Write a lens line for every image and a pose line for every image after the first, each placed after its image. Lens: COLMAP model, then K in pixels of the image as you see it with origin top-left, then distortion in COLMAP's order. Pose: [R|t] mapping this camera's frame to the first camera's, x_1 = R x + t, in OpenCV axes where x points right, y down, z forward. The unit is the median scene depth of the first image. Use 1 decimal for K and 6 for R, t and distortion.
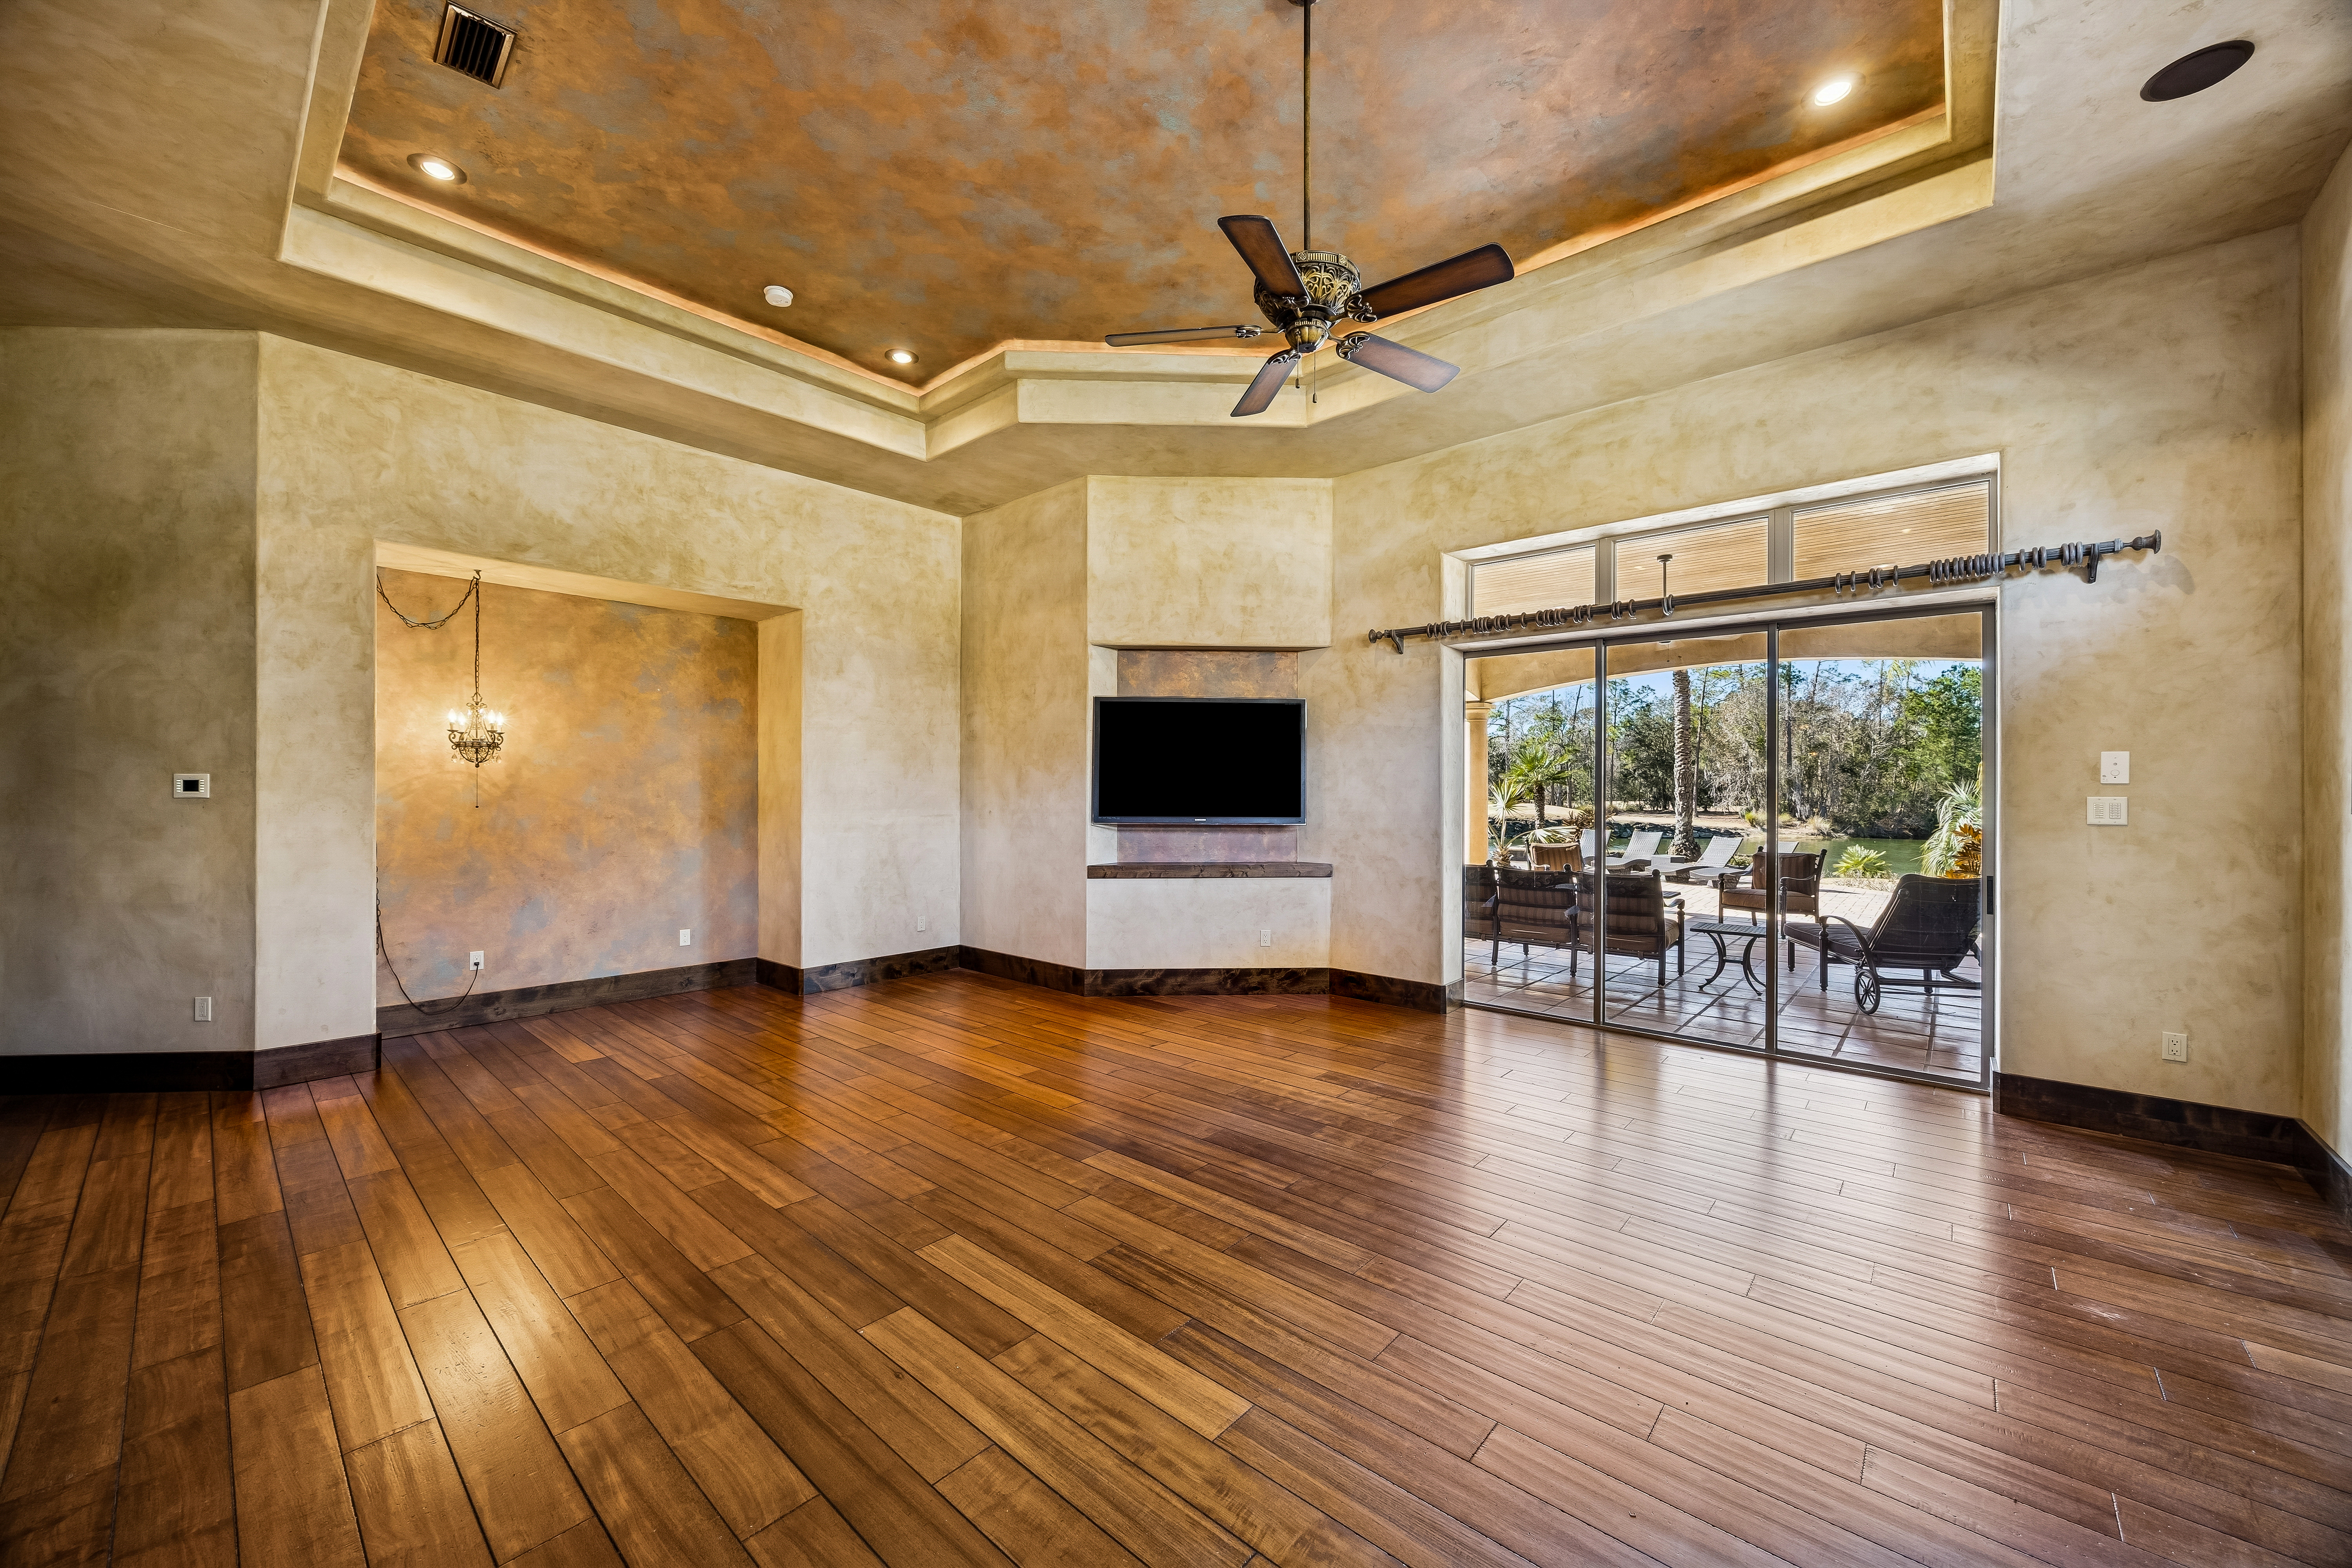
lens RADIAL K [[899.0, 0, 1162.2], [0, 899.0, 785.3], [0, 0, 1]] dist [-0.006222, 0.000172]
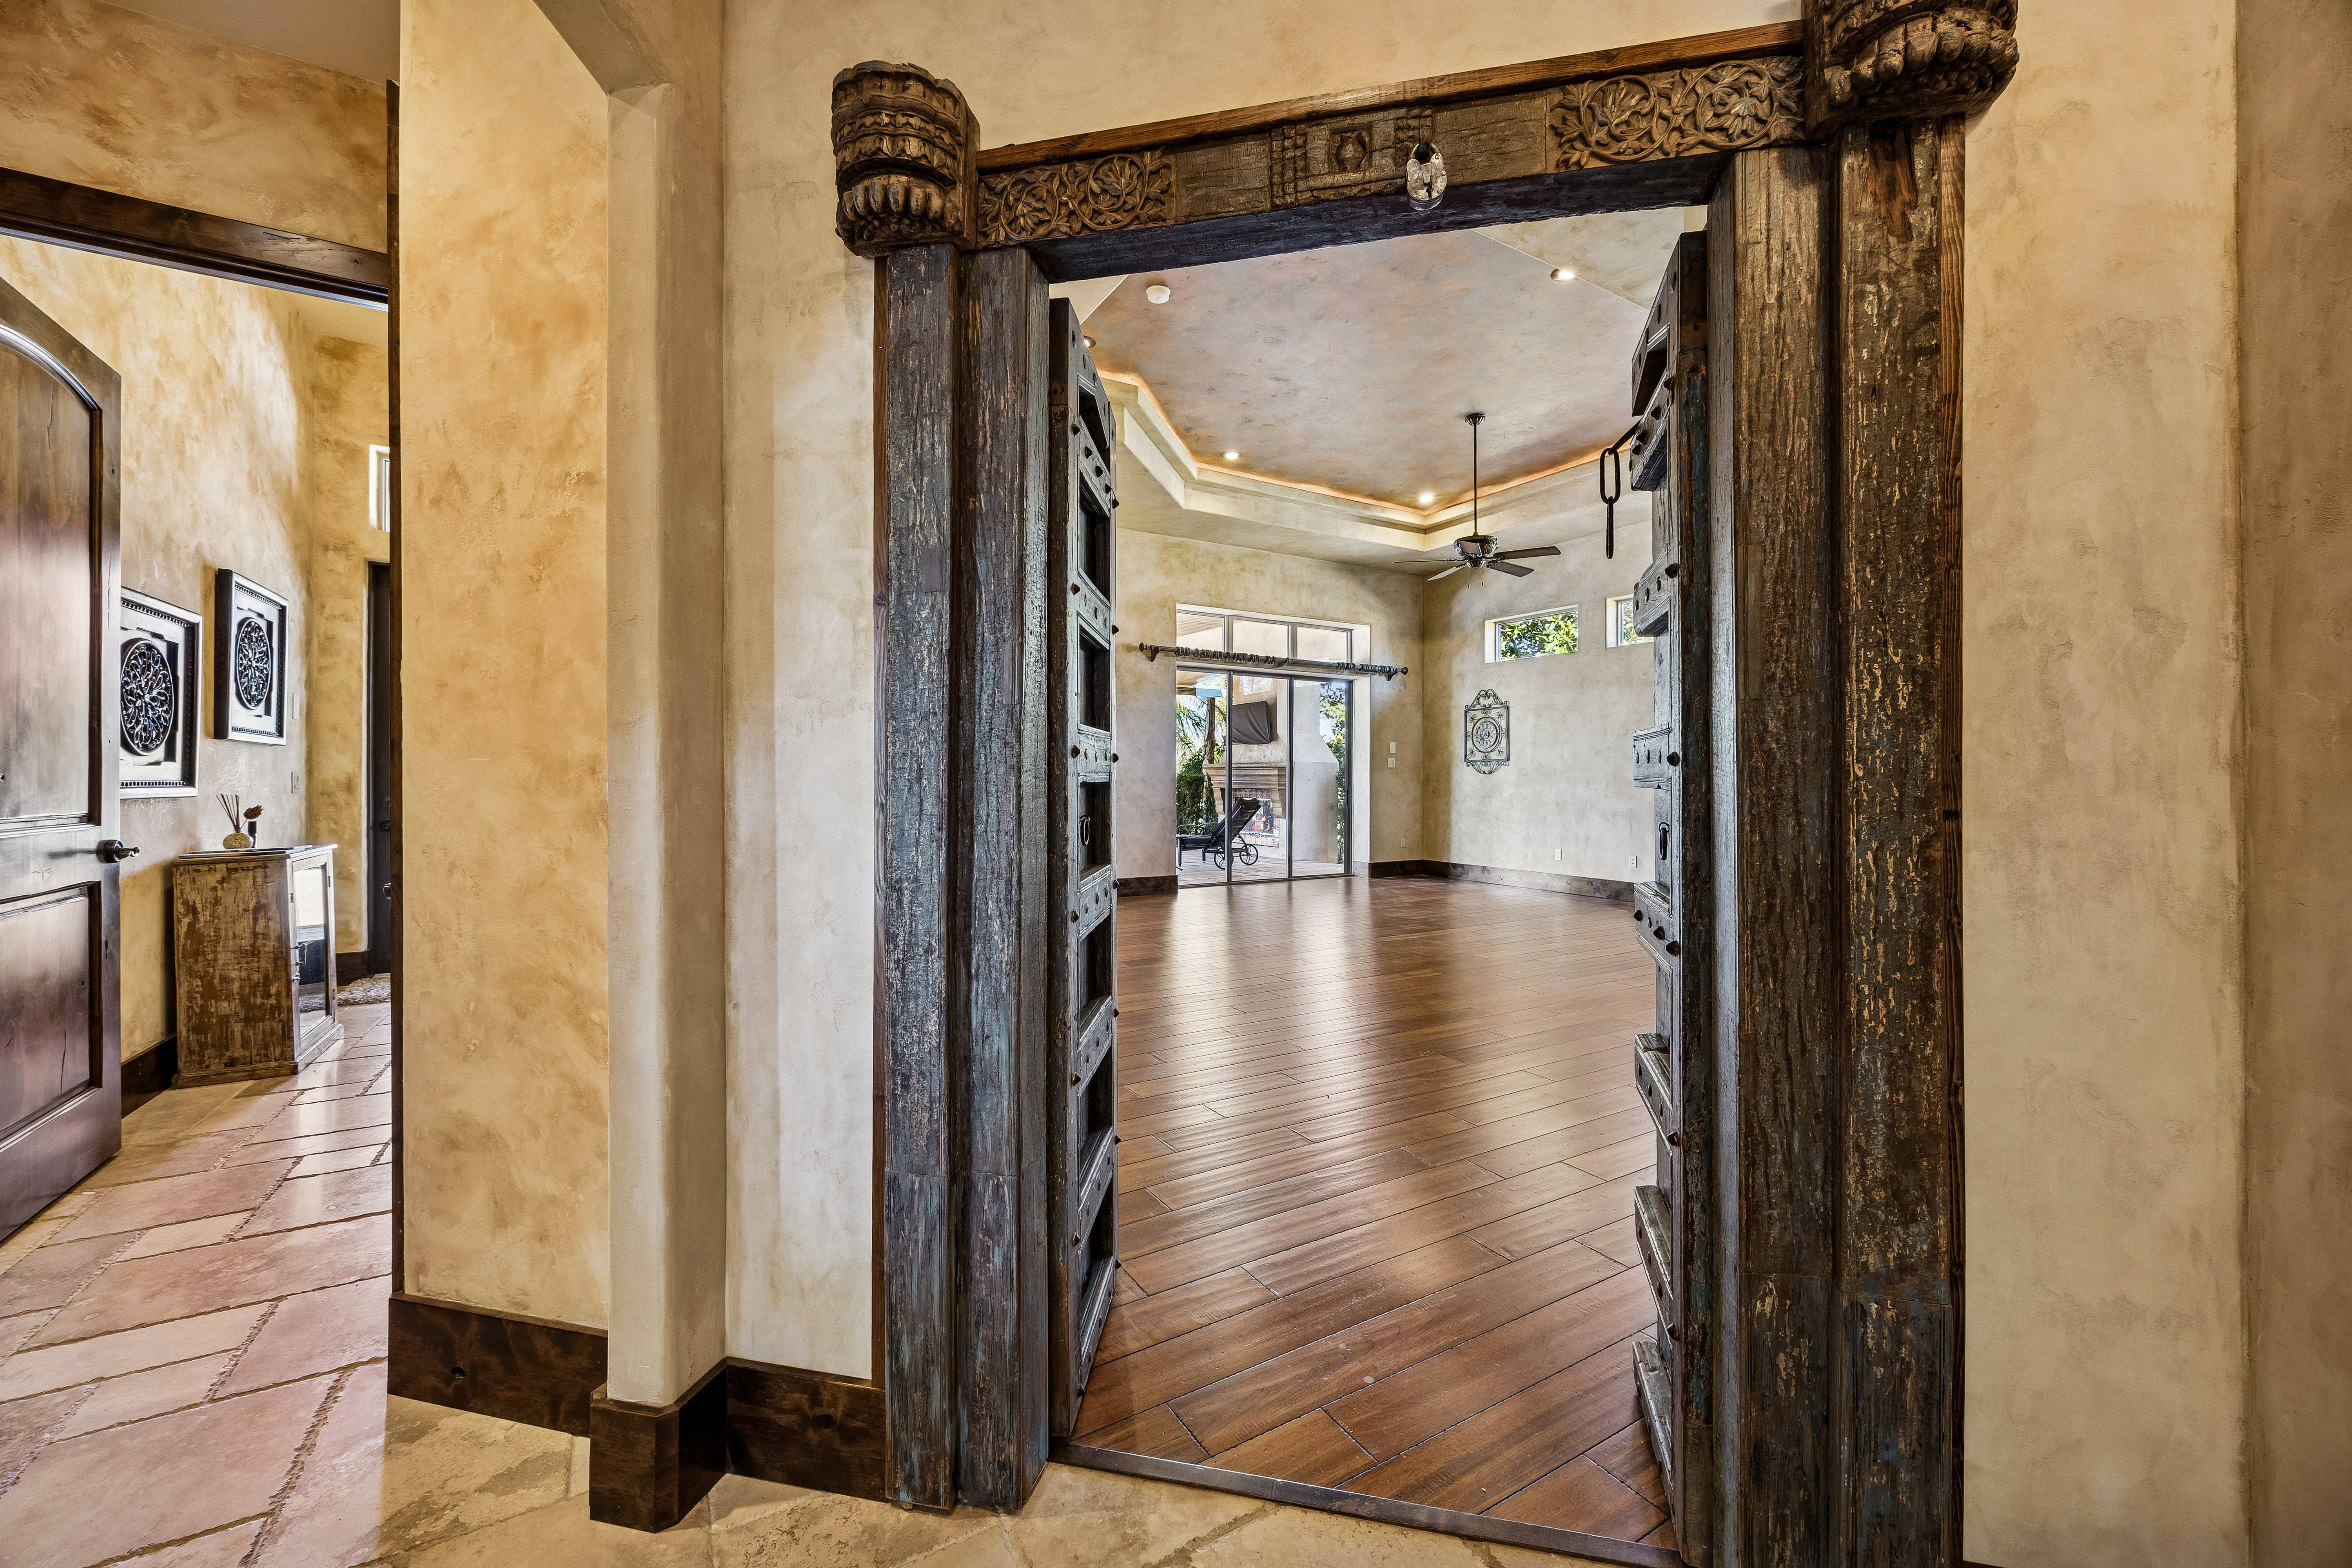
lens RADIAL K [[899.0, 0, 1162.2], [0, 899.0, 785.3], [0, 0, 1]] dist [-0.006222, 0.000172]
pose [[0.292695, -0.001723, 0.956204, -1.421273], [-0.000167, 0.999998, 0.001853, 0.071769], [-0.956206, -0.000702, 0.292694, 0.660567]]
